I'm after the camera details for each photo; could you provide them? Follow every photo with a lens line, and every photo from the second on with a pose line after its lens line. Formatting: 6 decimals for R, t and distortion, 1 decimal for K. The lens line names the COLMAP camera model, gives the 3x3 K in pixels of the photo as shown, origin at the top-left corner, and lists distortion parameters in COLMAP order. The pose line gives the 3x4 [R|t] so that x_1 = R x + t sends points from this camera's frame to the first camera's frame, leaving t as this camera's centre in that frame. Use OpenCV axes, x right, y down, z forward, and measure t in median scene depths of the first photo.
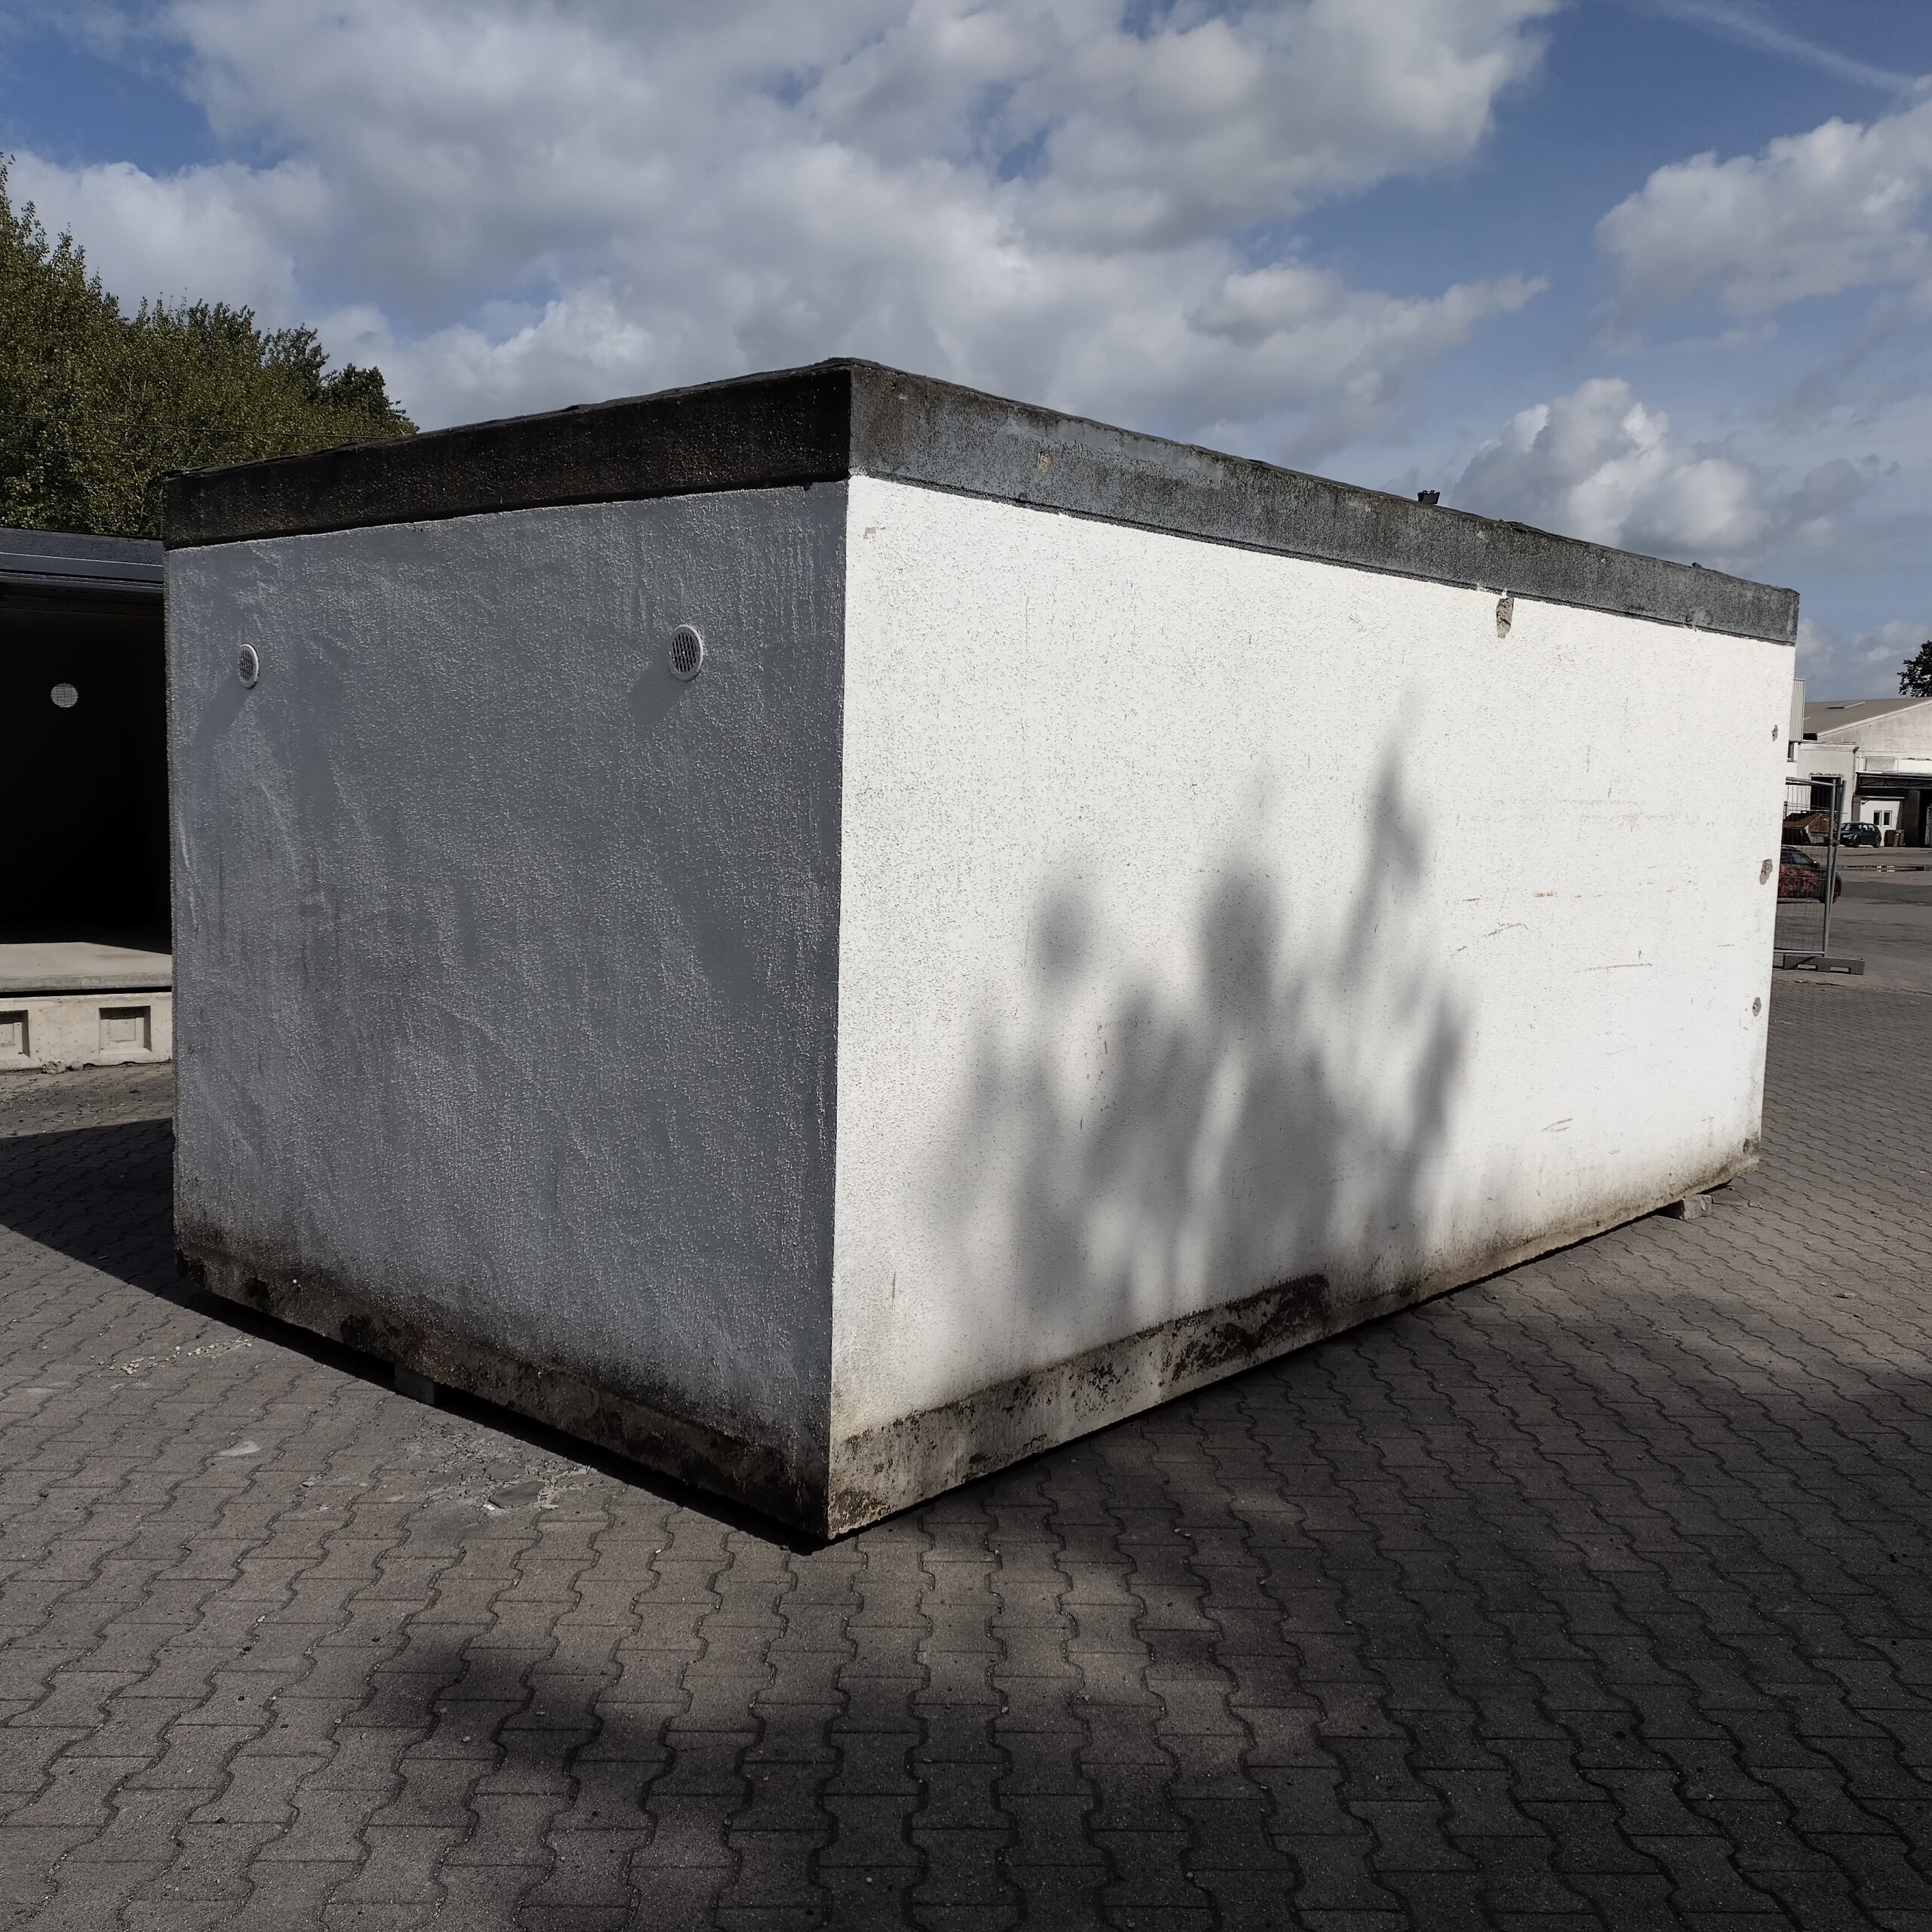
lens RADIAL K [[1910.2, 0, 966.0], [0, 1910.2, 966.0], [0, 0, 1]] dist [0.129572, -0.213018]
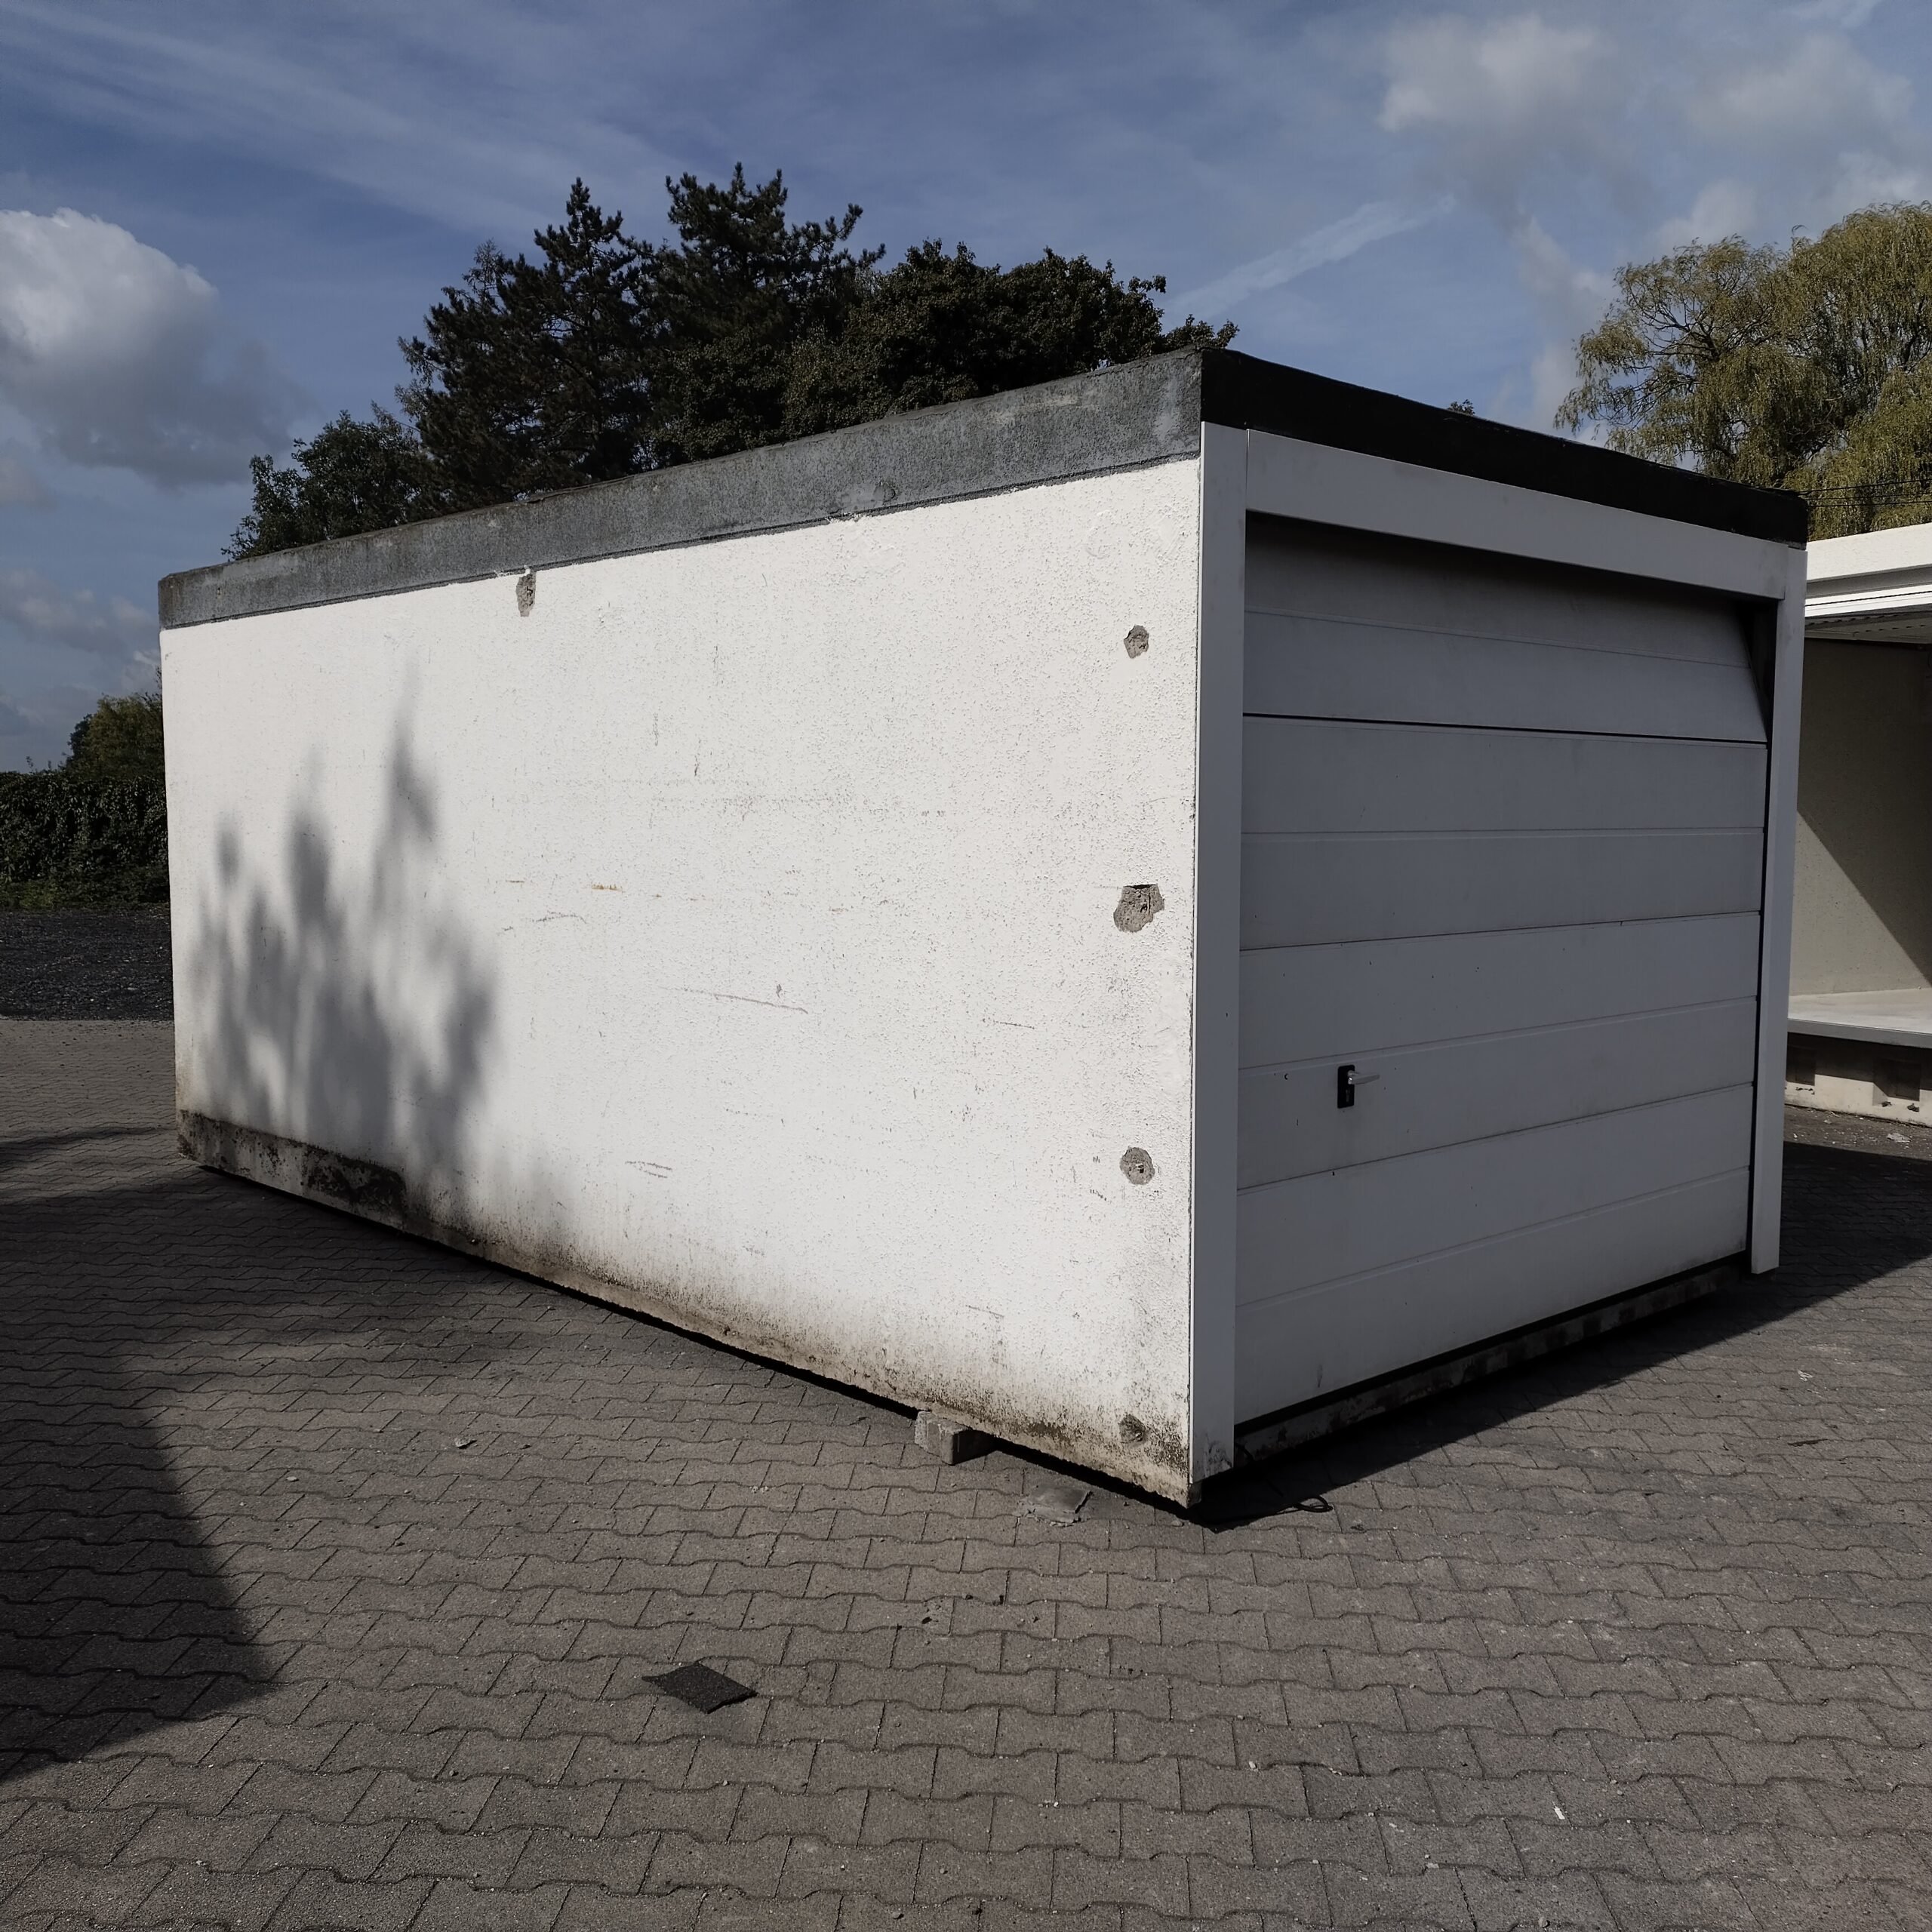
lens RADIAL K [[1878.1, 0, 958.5], [0, 1878.1, 973.1], [0, 0, 1]] dist [0.106153, -0.176411]
pose [[-0.098304, 0.073681, -0.992425, 5.030003], [-0.094867, 0.992020, 0.083048, -0.378589], [0.990624, 0.102312, -0.090530, 5.462805]]
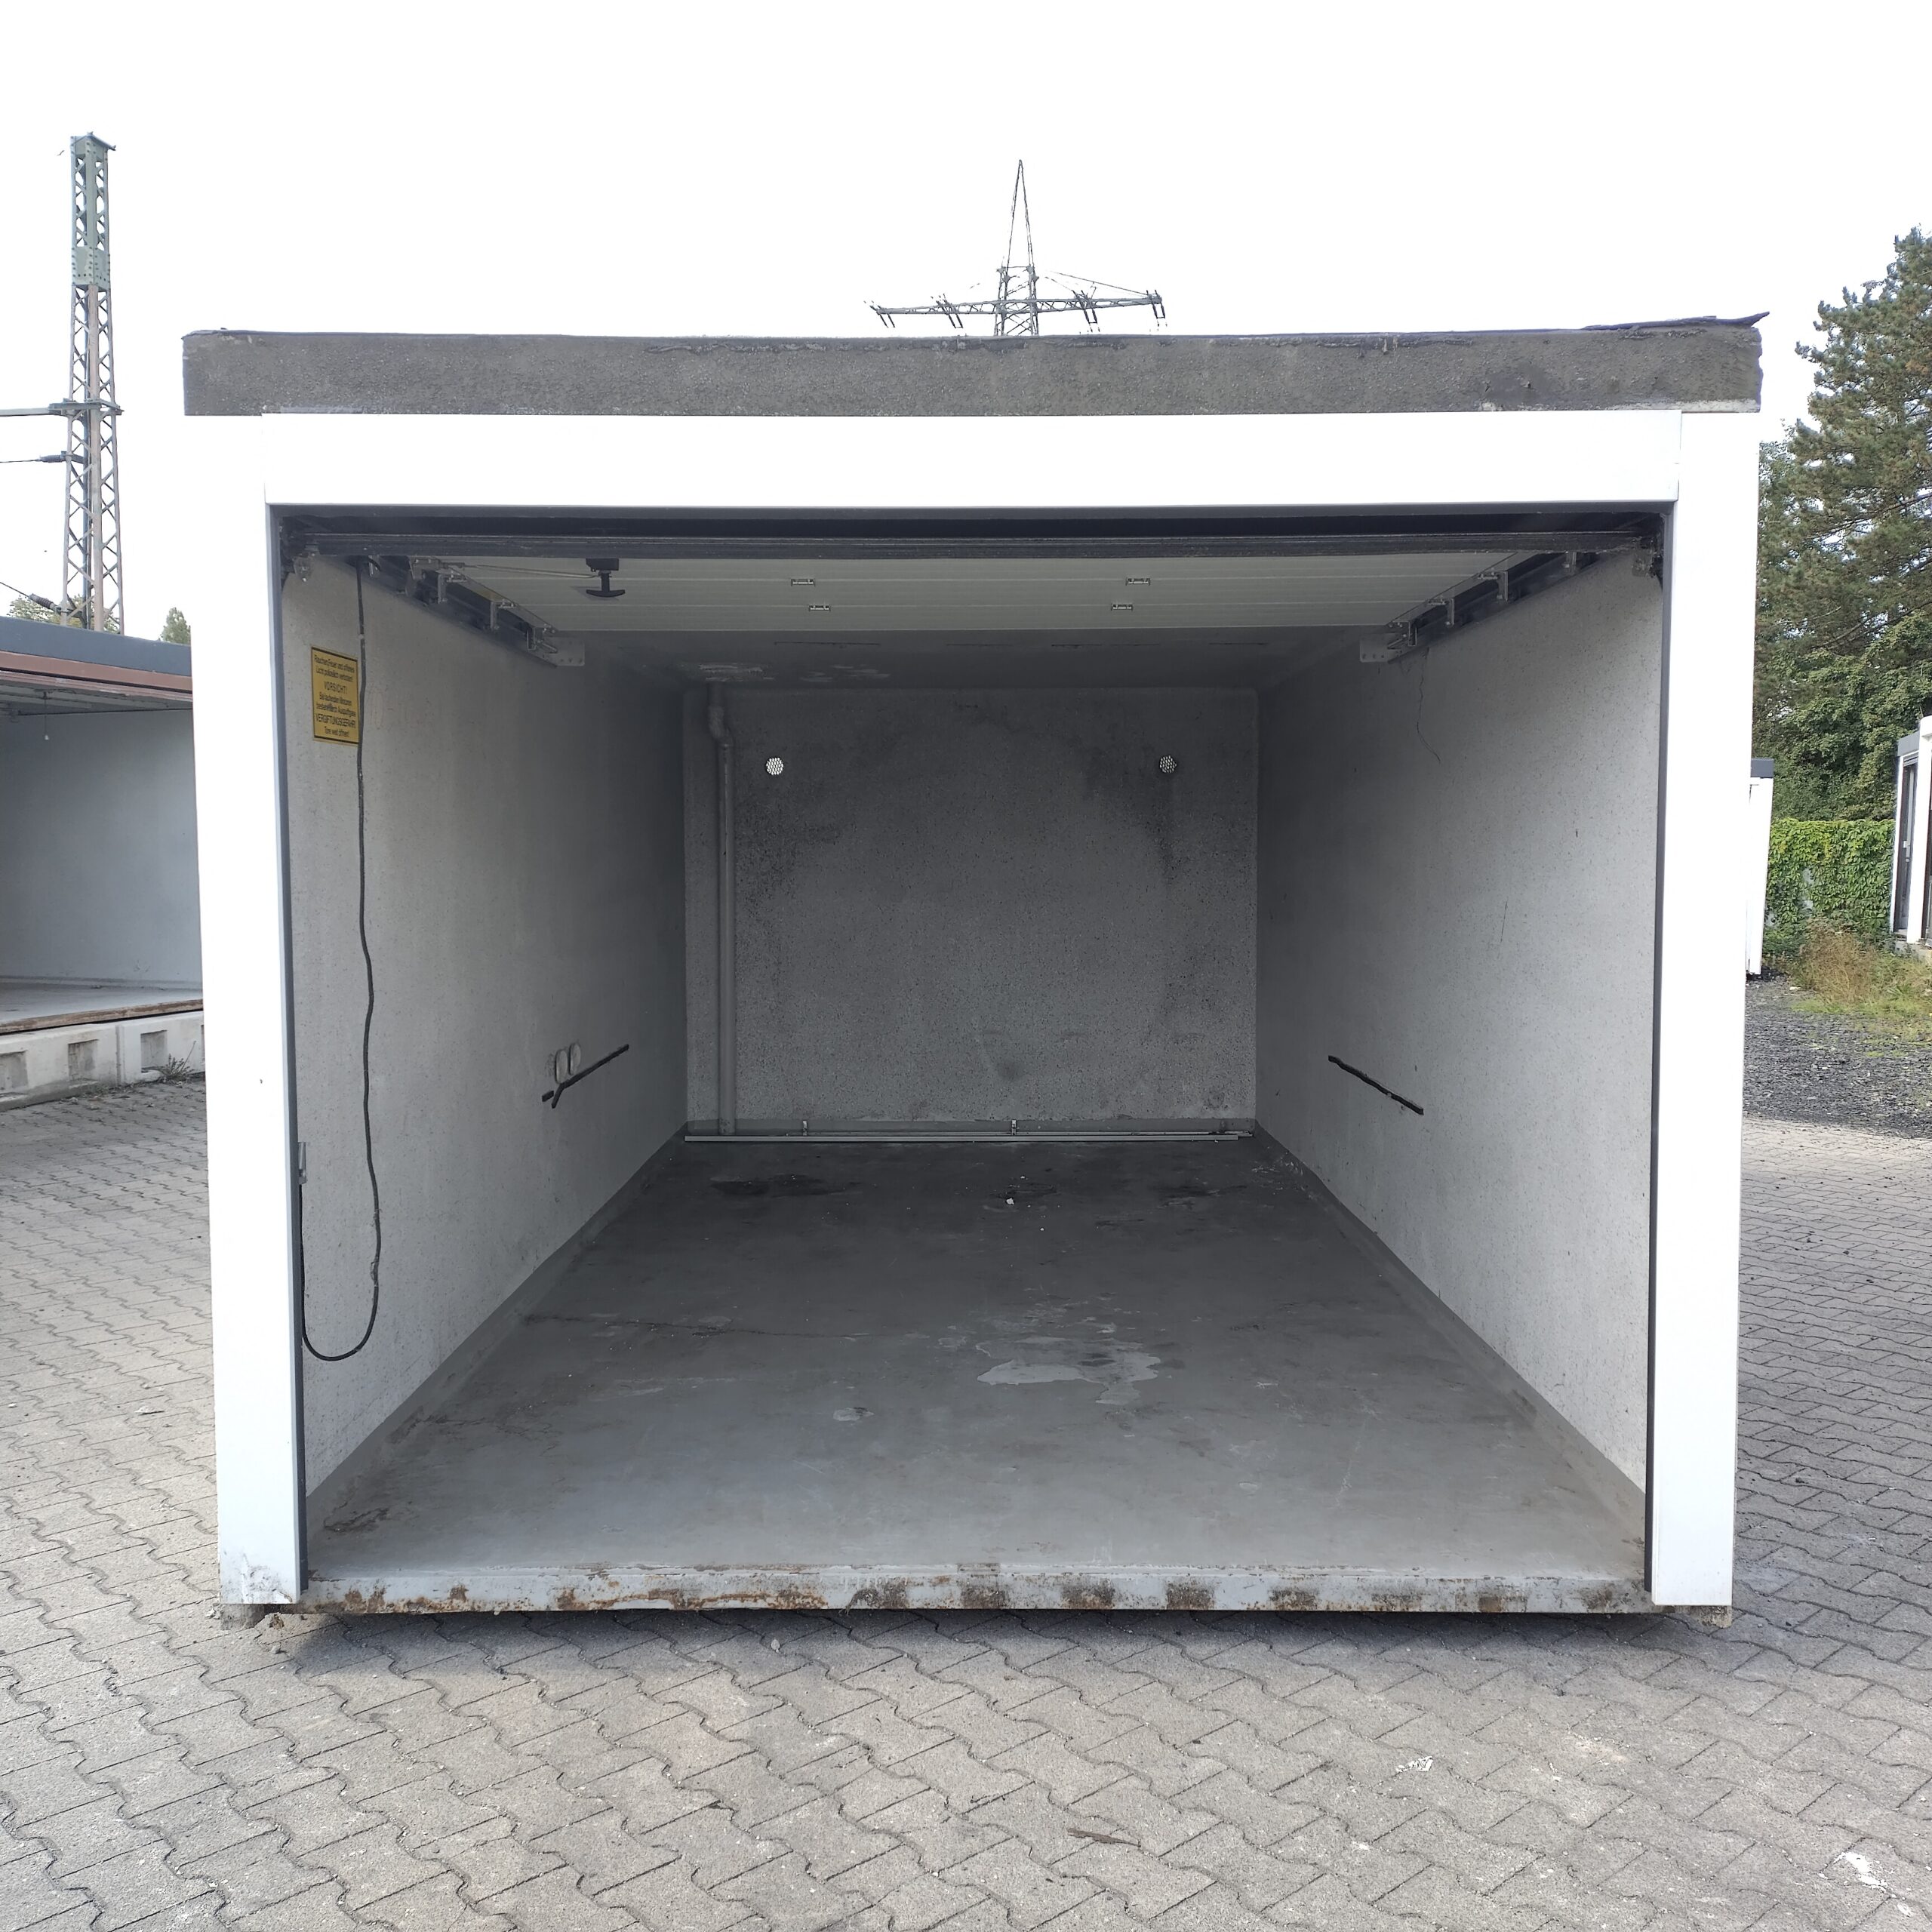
lens RADIAL K [[1897.3, 0, 957.0], [0, 1897.3, 968.7], [0, 0, 1]] dist [0.038739, -0.046442]
pose [[-0.758363, 0.031603, -0.651065, 4.801331], [-0.068439, 0.989443, 0.127747, -0.410655], [0.648229, 0.141437, -0.748194, 5.773135]]
